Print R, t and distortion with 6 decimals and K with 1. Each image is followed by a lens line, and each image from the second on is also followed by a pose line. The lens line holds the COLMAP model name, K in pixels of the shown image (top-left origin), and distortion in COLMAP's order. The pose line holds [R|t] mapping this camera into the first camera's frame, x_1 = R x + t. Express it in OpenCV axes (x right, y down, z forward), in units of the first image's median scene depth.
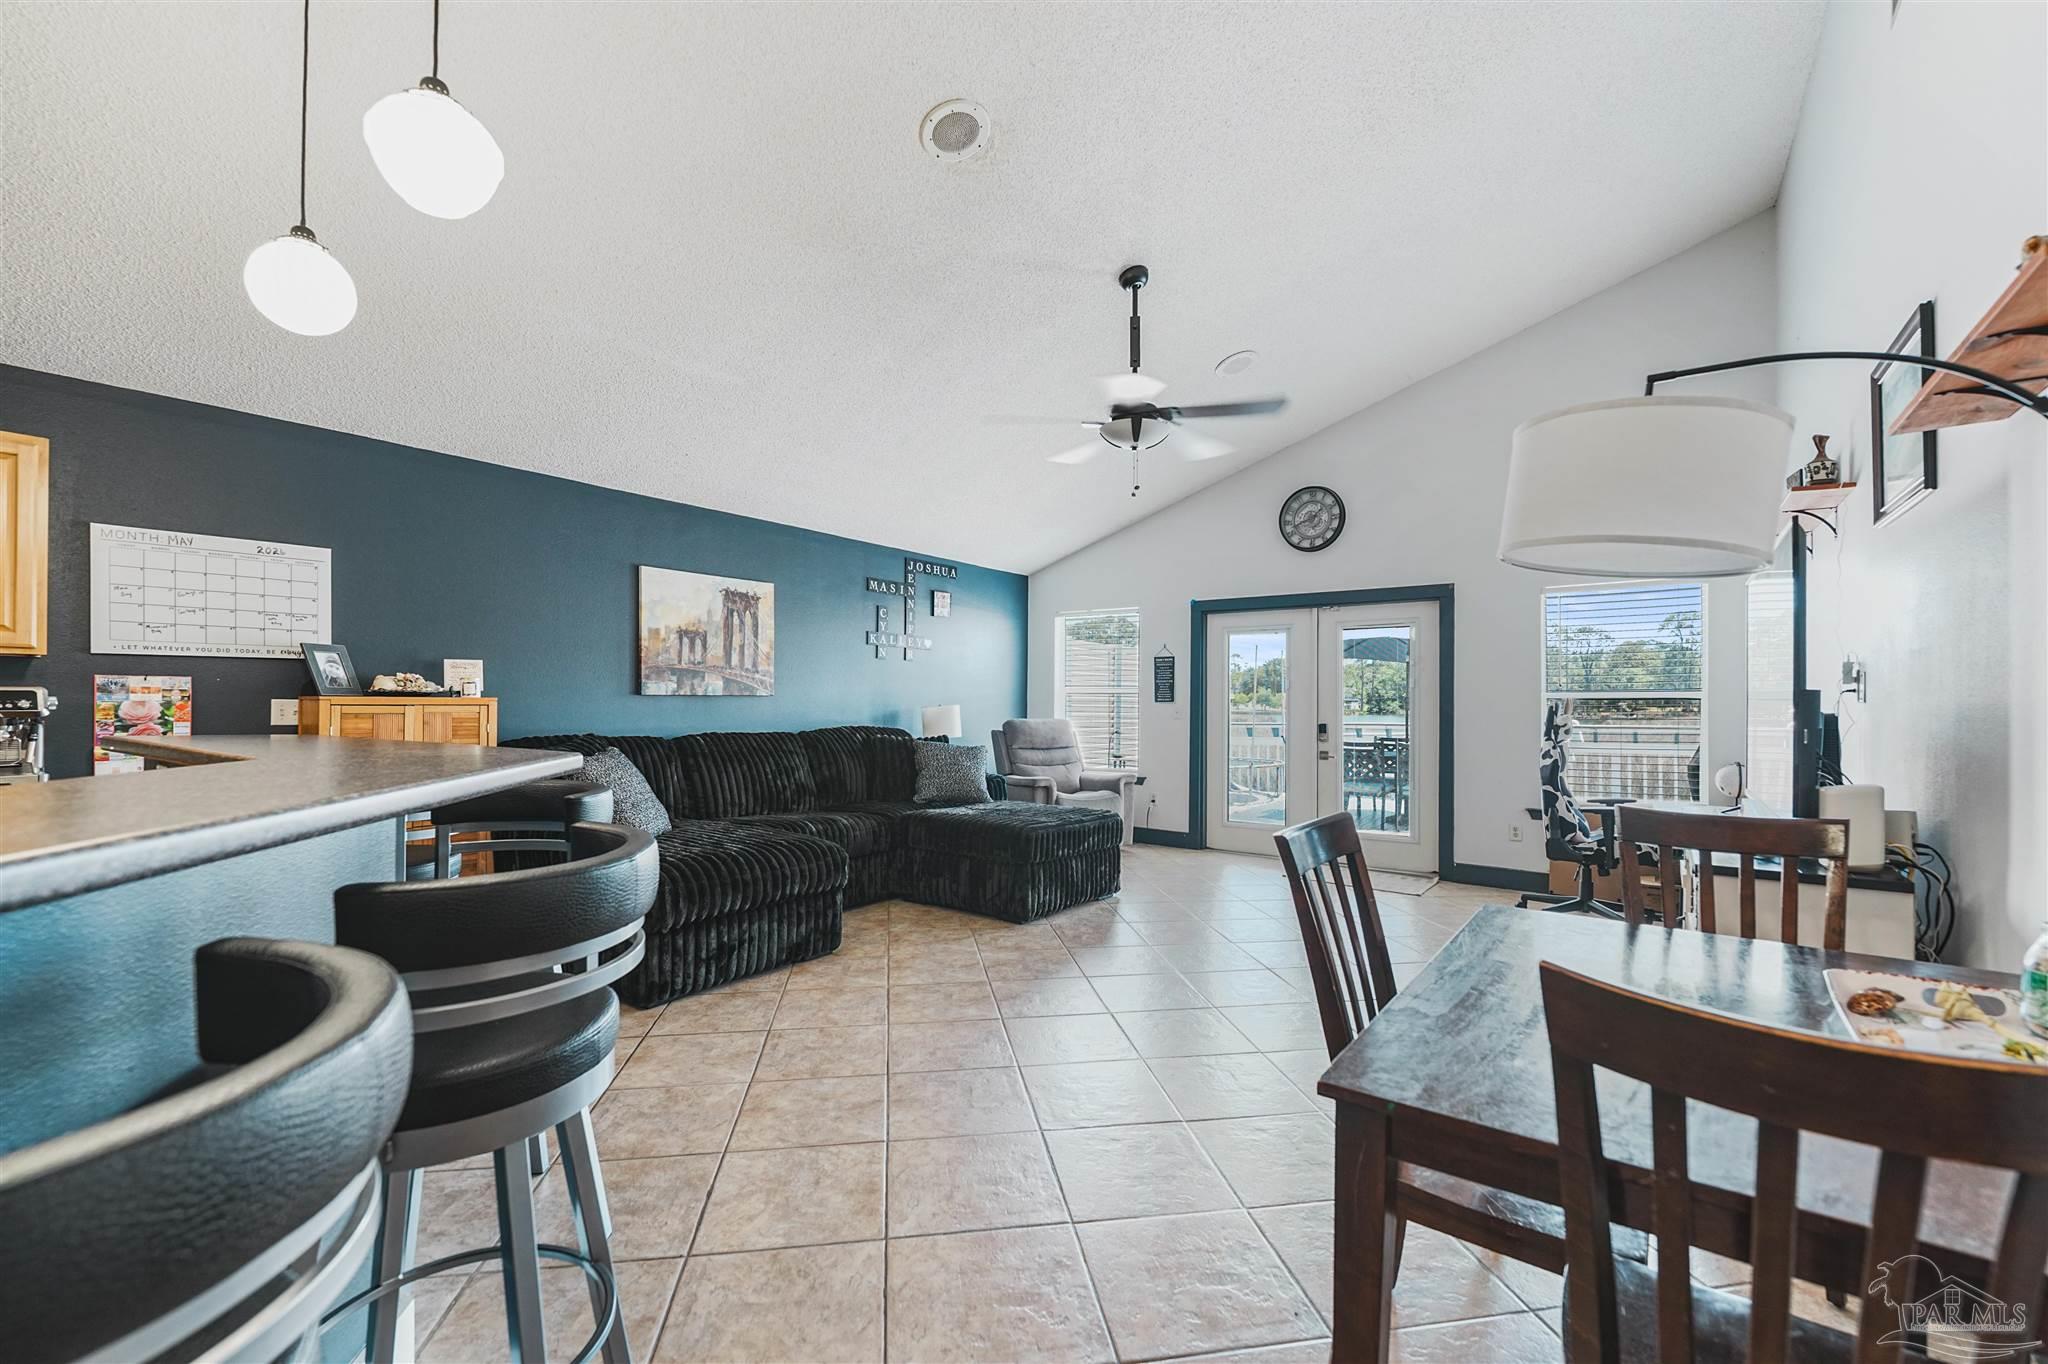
lens RADIAL K [[845.8, 0, 1005.9], [0, 845.8, 697.8], [0, 0, 1]] dist [-0.010183, -0.000732]
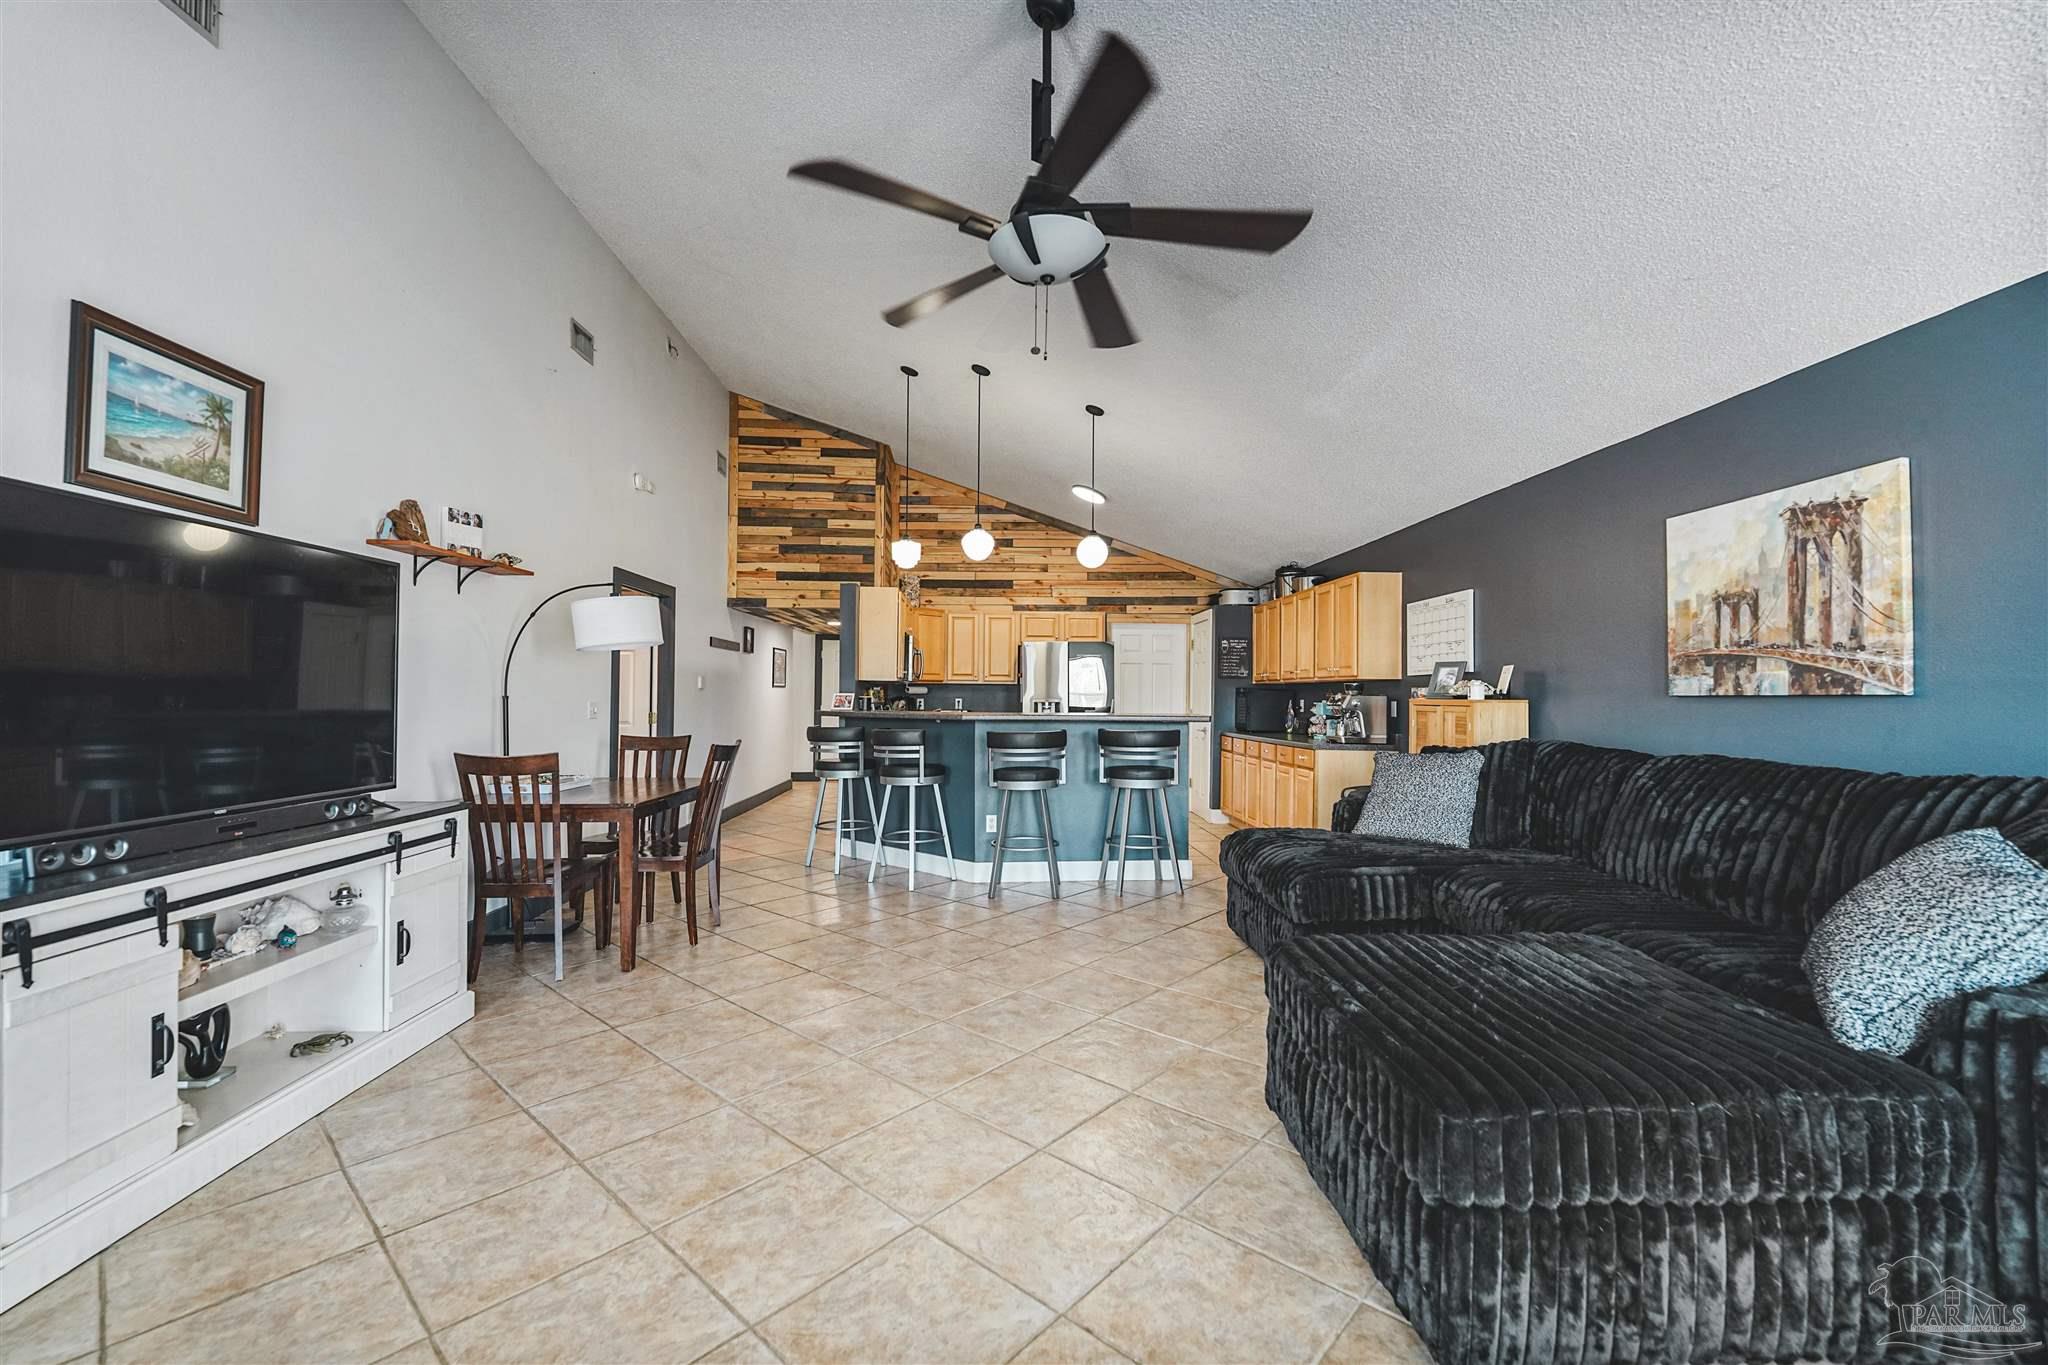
lens RADIAL K [[845.8, 0, 1037.4], [0, 845.8, 673.2], [0, 0, 1]] dist [-0.010183, -0.000732]
pose [[-0.754191, -0.028174, -0.656051, 0.390635], [-0.007539, 0.999385, -0.034252, 0.005122], [0.656612, -0.020886, -0.753939, 1.025214]]
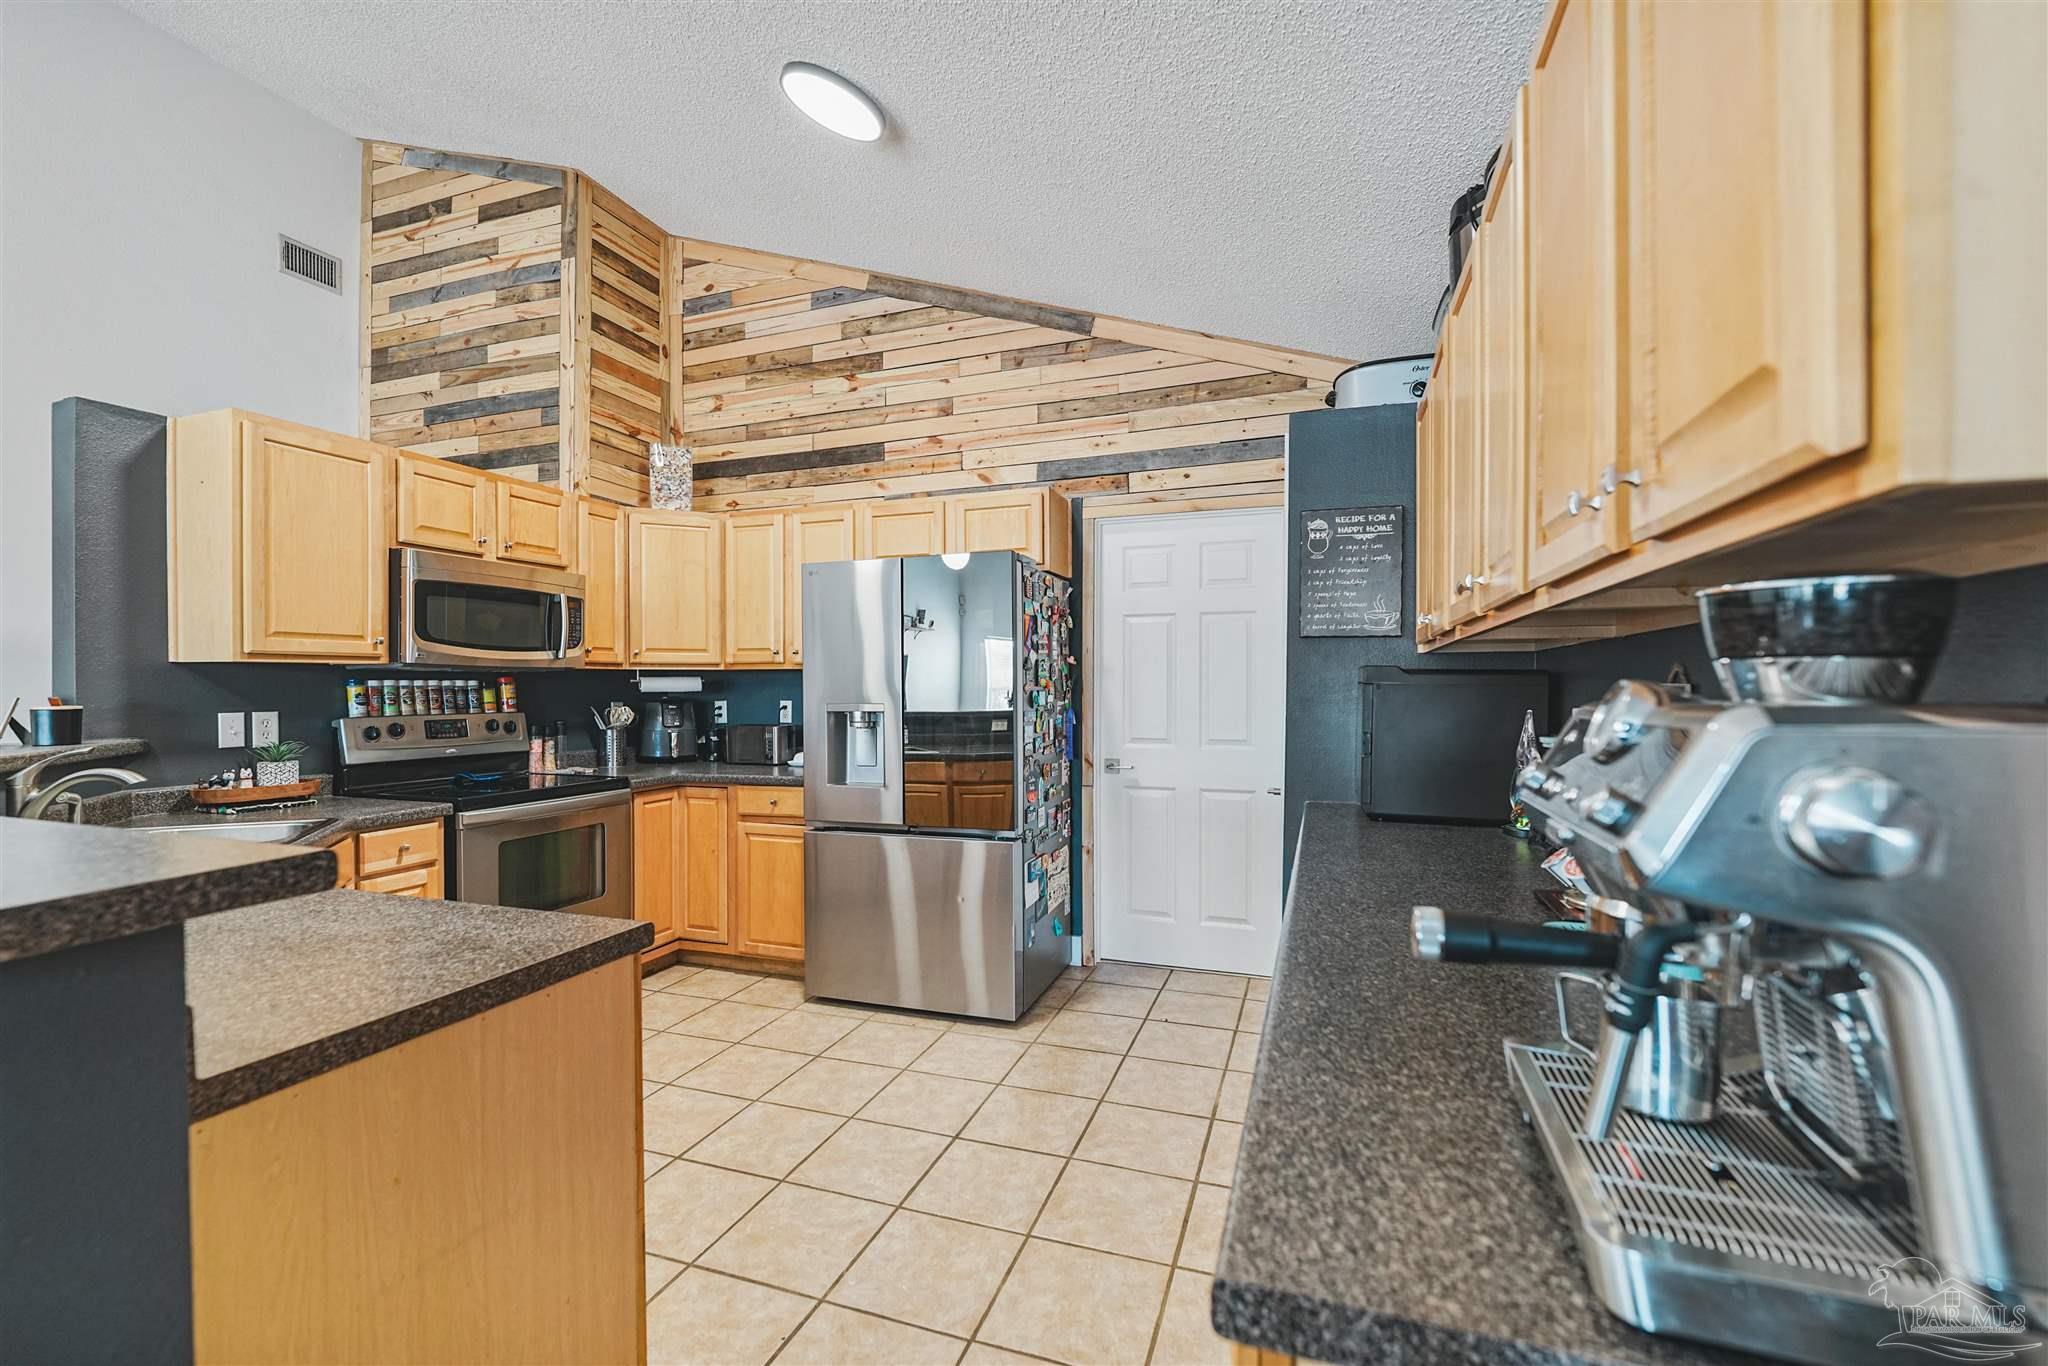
lens RADIAL K [[845.8, 0, 1038.3], [0, 845.8, 691.9], [0, 0, 1]] dist [-0.010183, -0.000732]
pose [[-0.948739, -0.001509, -0.316058, -0.475416], [-0.001551, 0.999999, -0.000119, -0.008045], [0.316058, 0.000377, -0.948740, 0.552357]]
